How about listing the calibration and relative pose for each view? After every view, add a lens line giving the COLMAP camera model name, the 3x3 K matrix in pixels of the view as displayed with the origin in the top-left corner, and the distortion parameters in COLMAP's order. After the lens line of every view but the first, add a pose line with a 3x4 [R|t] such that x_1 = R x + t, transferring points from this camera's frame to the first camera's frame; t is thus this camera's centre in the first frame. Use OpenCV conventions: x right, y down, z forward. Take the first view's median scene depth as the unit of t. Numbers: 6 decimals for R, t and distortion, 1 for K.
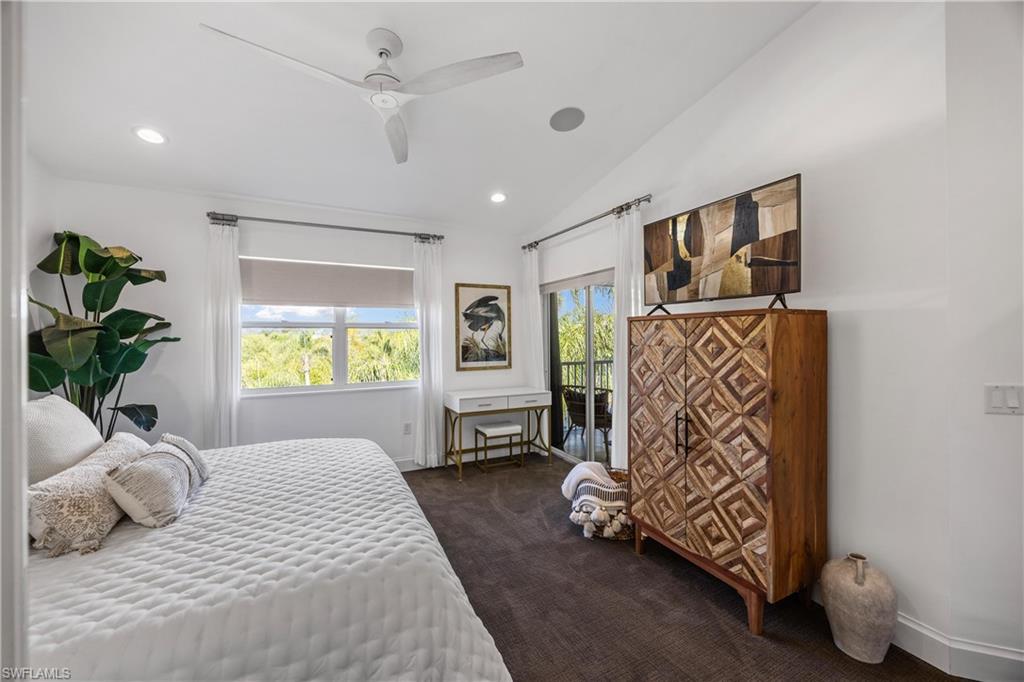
lens RADIAL K [[390.3, 0, 512.2], [0, 390.3, 338.1], [0, 0, 1]] dist [-0.001495, -0.000064]
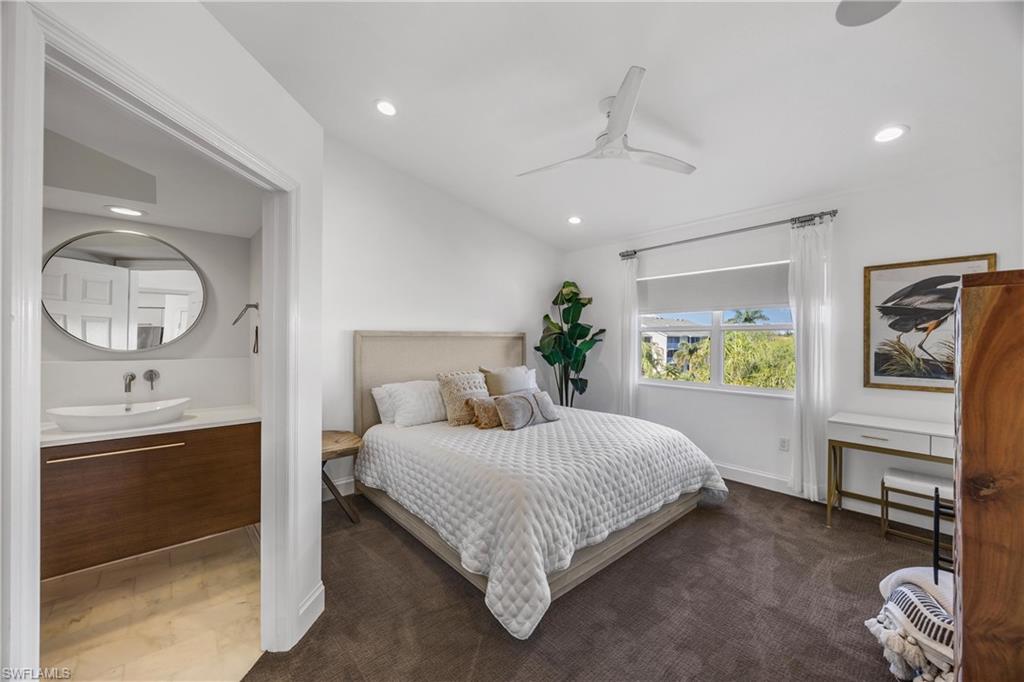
lens RADIAL K [[390.3, 0, 512.2], [0, 390.3, 338.1], [0, 0, 1]] dist [-0.001495, -0.000064]
pose [[0.266079, 0.003412, -0.963945, 0.413341], [-0.009173, 0.999957, 0.001007, -0.001930], [0.963908, 0.008574, 0.266099, 0.181163]]
